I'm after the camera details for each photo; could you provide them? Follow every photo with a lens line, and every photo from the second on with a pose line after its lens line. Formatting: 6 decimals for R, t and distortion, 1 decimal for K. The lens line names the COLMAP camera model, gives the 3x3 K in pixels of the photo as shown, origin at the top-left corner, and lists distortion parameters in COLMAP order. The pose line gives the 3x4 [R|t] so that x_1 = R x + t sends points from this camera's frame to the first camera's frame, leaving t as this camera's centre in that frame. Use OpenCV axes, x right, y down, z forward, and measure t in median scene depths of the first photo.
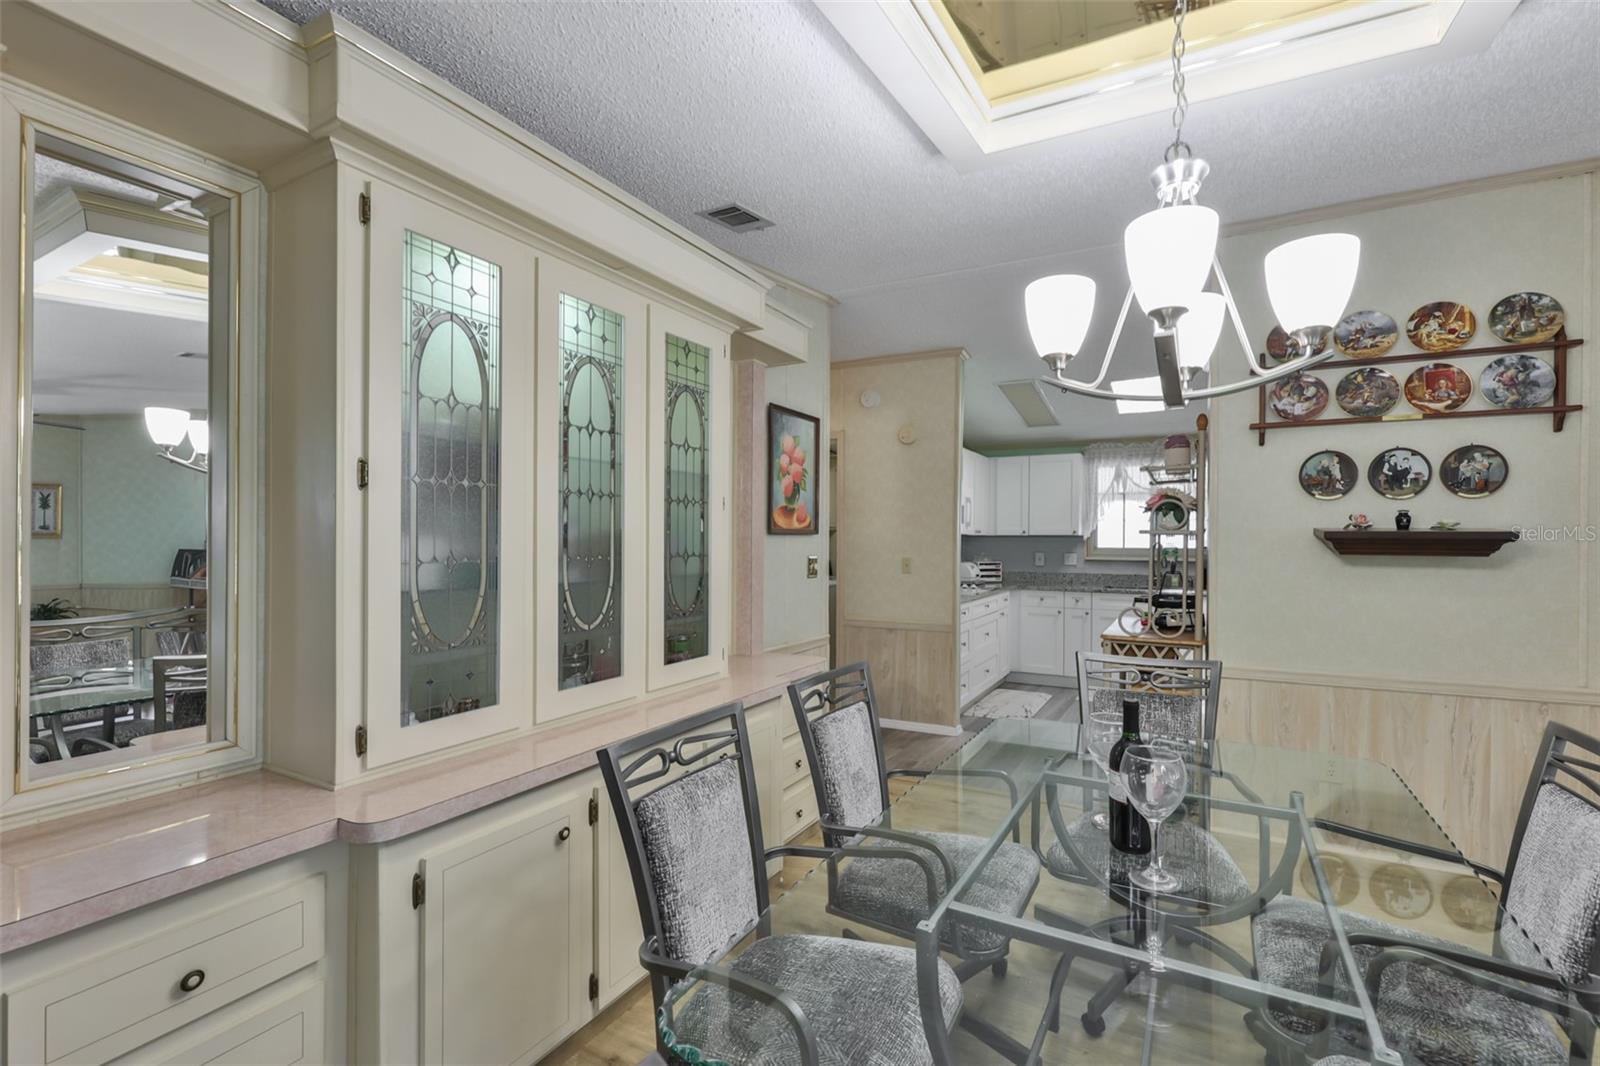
lens RADIAL K [[693.5, 0, 811.1], [0, 693.5, 536.4], [0, 0, 1]] dist [0.000352, 0.000199]
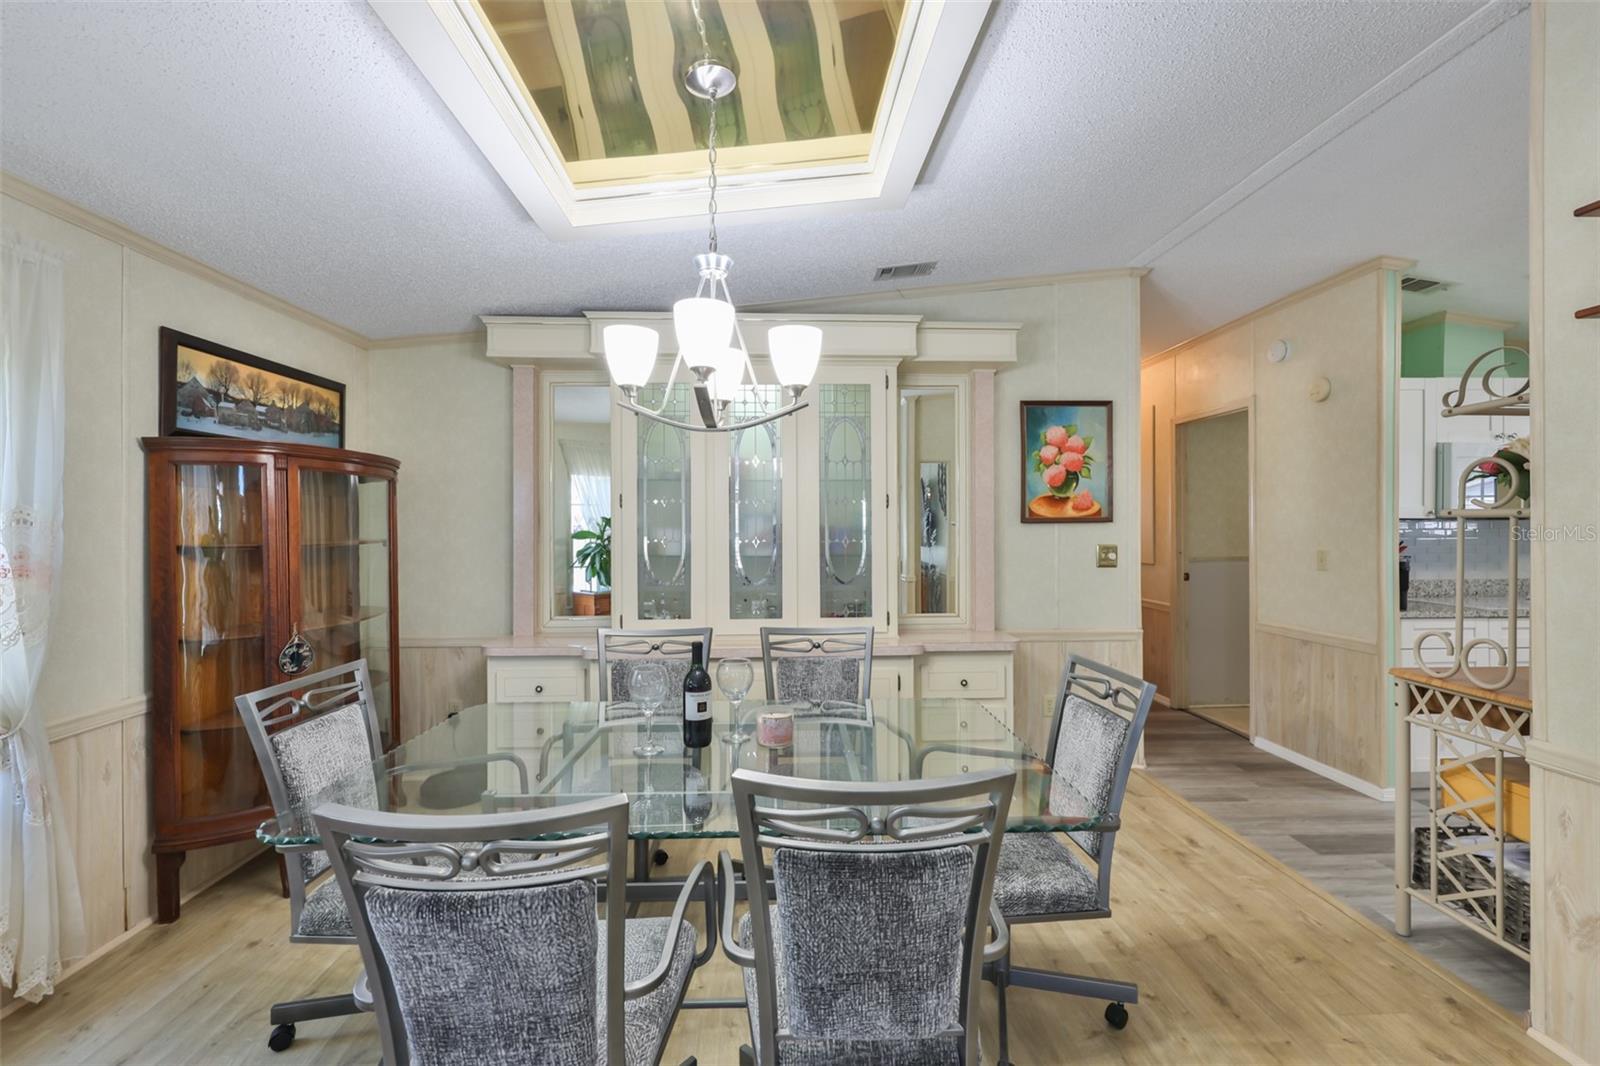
lens RADIAL K [[693.5, 0, 803.6], [0, 693.5, 526.8], [0, 0, 1]] dist [0.000352, 0.000199]
pose [[0.516979, -0.001861, -0.855996, 0.639784], [0.009139, 0.999953, 0.003346, -0.003919], [0.855949, -0.009552, 0.516972, 0.147395]]
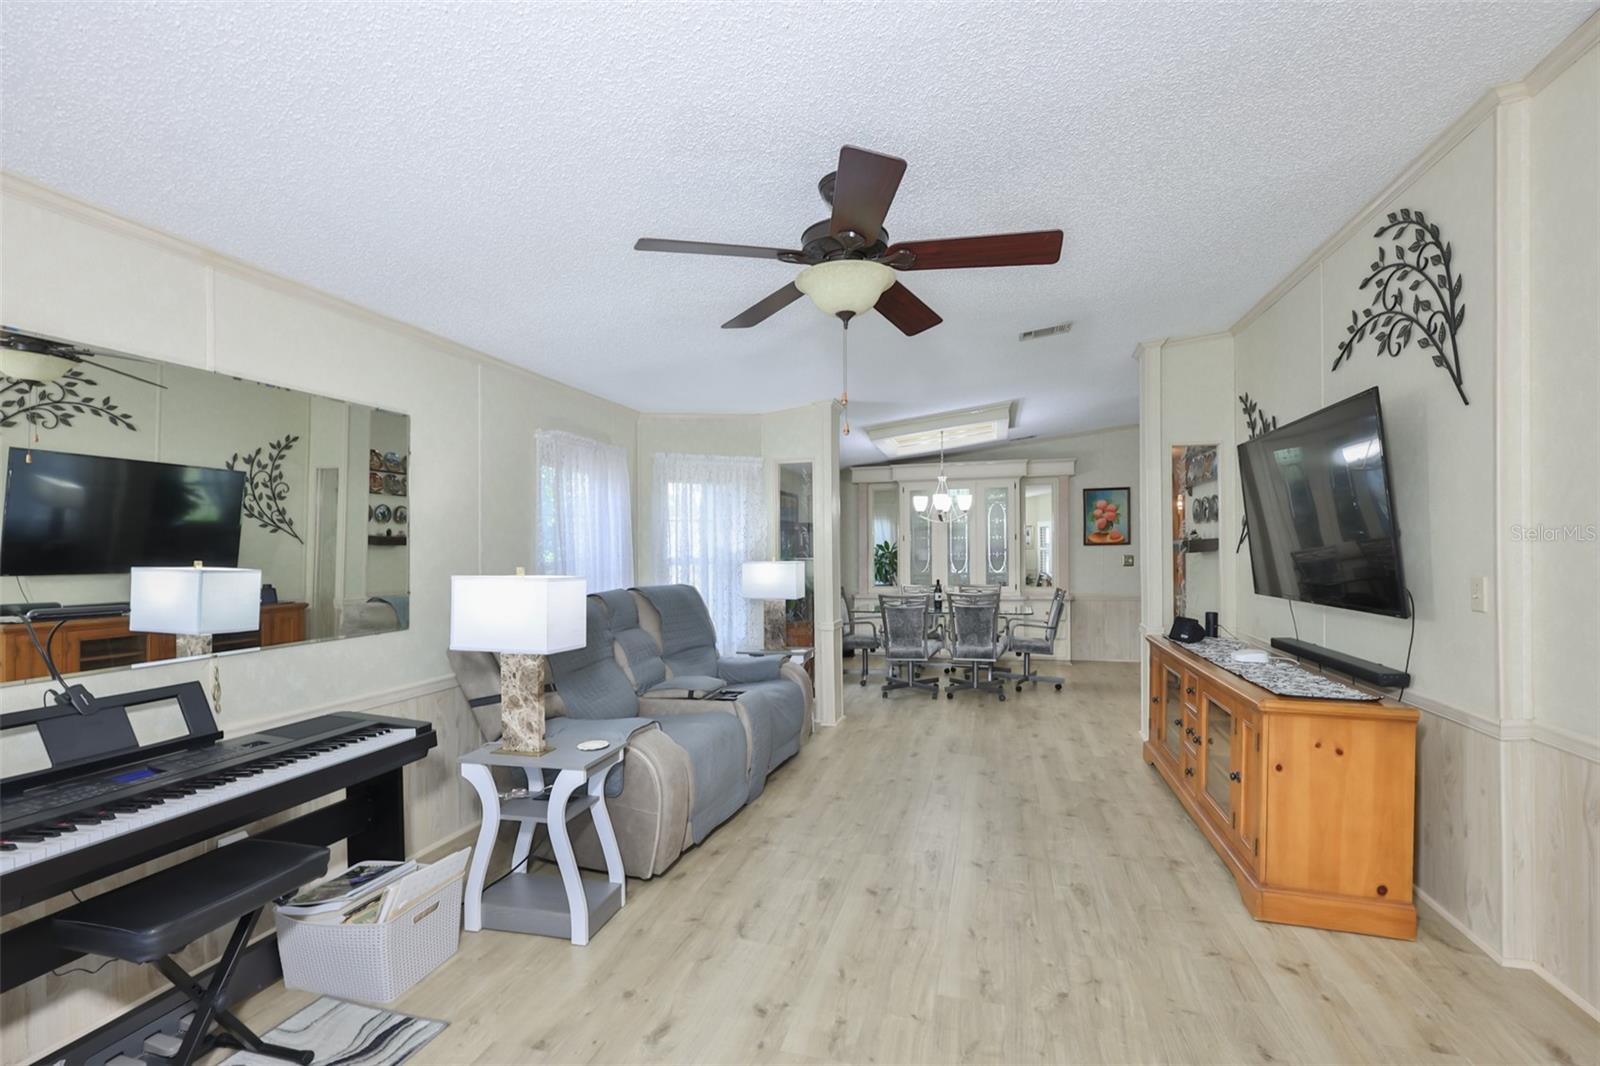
lens RADIAL K [[693.5, 0, 806.2], [0, 693.5, 546.9], [0, 0, 1]] dist [0.000352, 0.000199]
pose [[0.228875, -0.007218, -0.973429, 1.859501], [0.018870, 0.999818, -0.002977, -0.008154], [0.973273, -0.017688, 0.228969, -0.408853]]
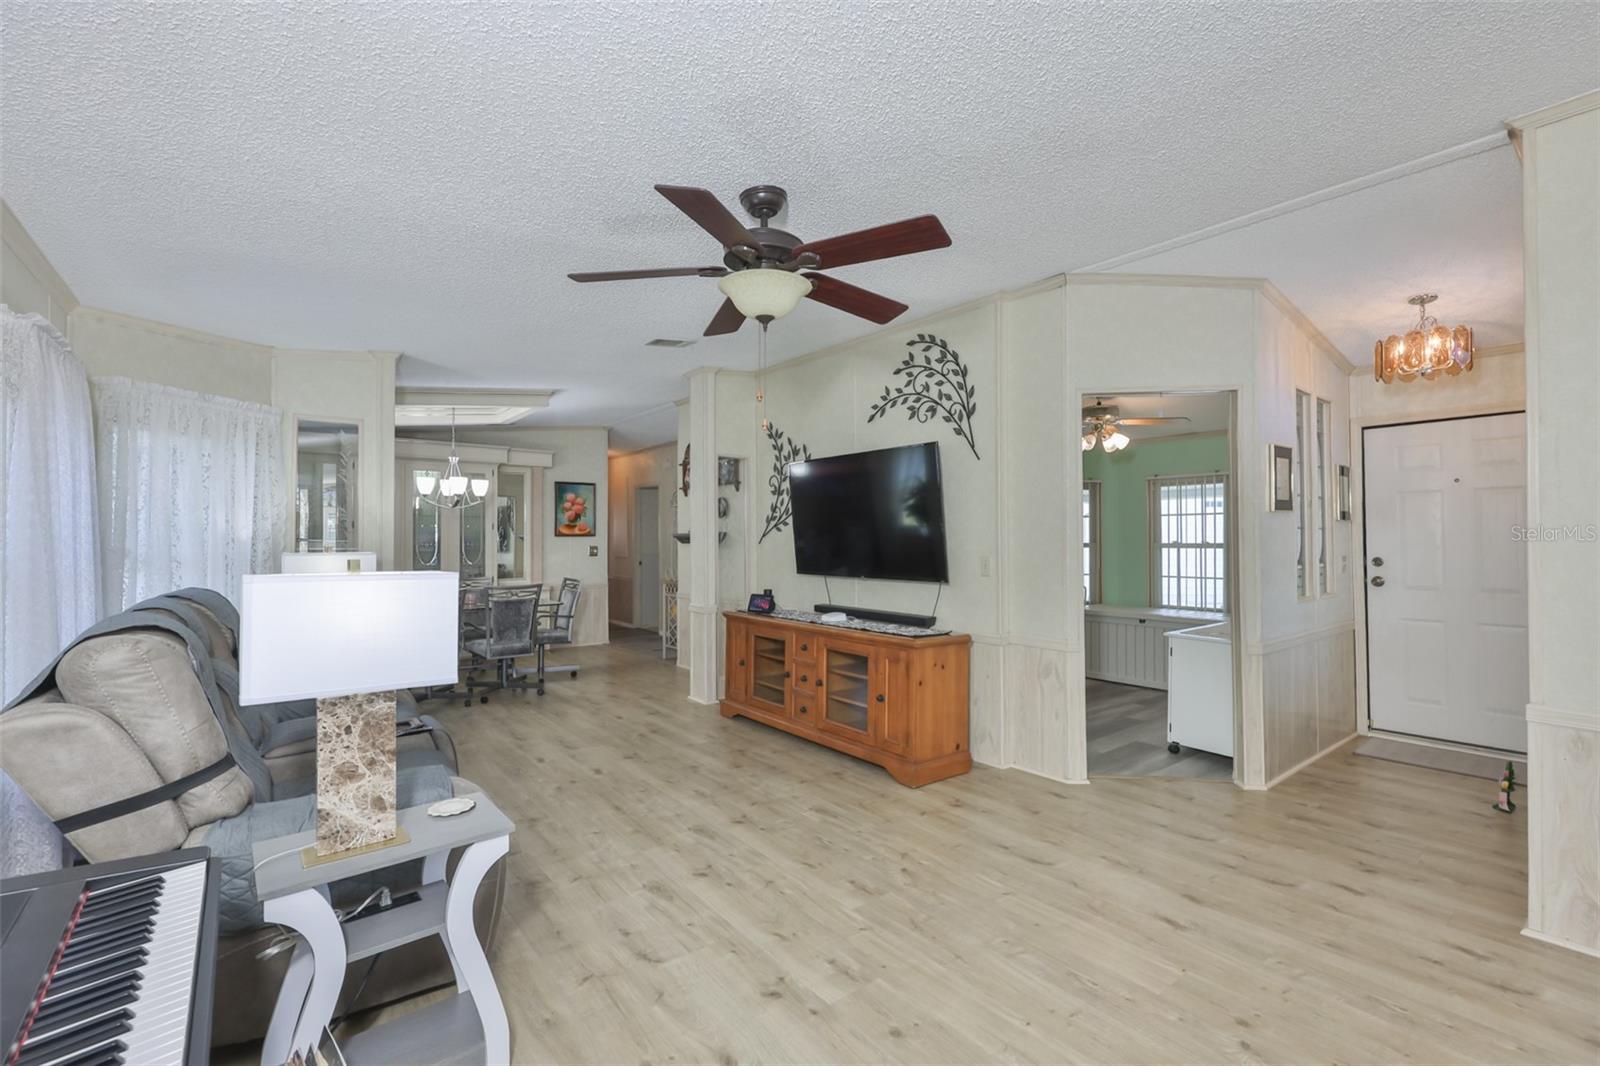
lens RADIAL K [[693.5, 0, 810.9], [0, 693.5, 526.4], [0, 0, 1]] dist [0.000352, 0.000199]
pose [[0.920682, -0.007008, -0.390251, 1.577389], [0.003498, 0.999947, -0.009704, -0.010629], [0.390298, 0.007569, 0.920657, -0.800948]]
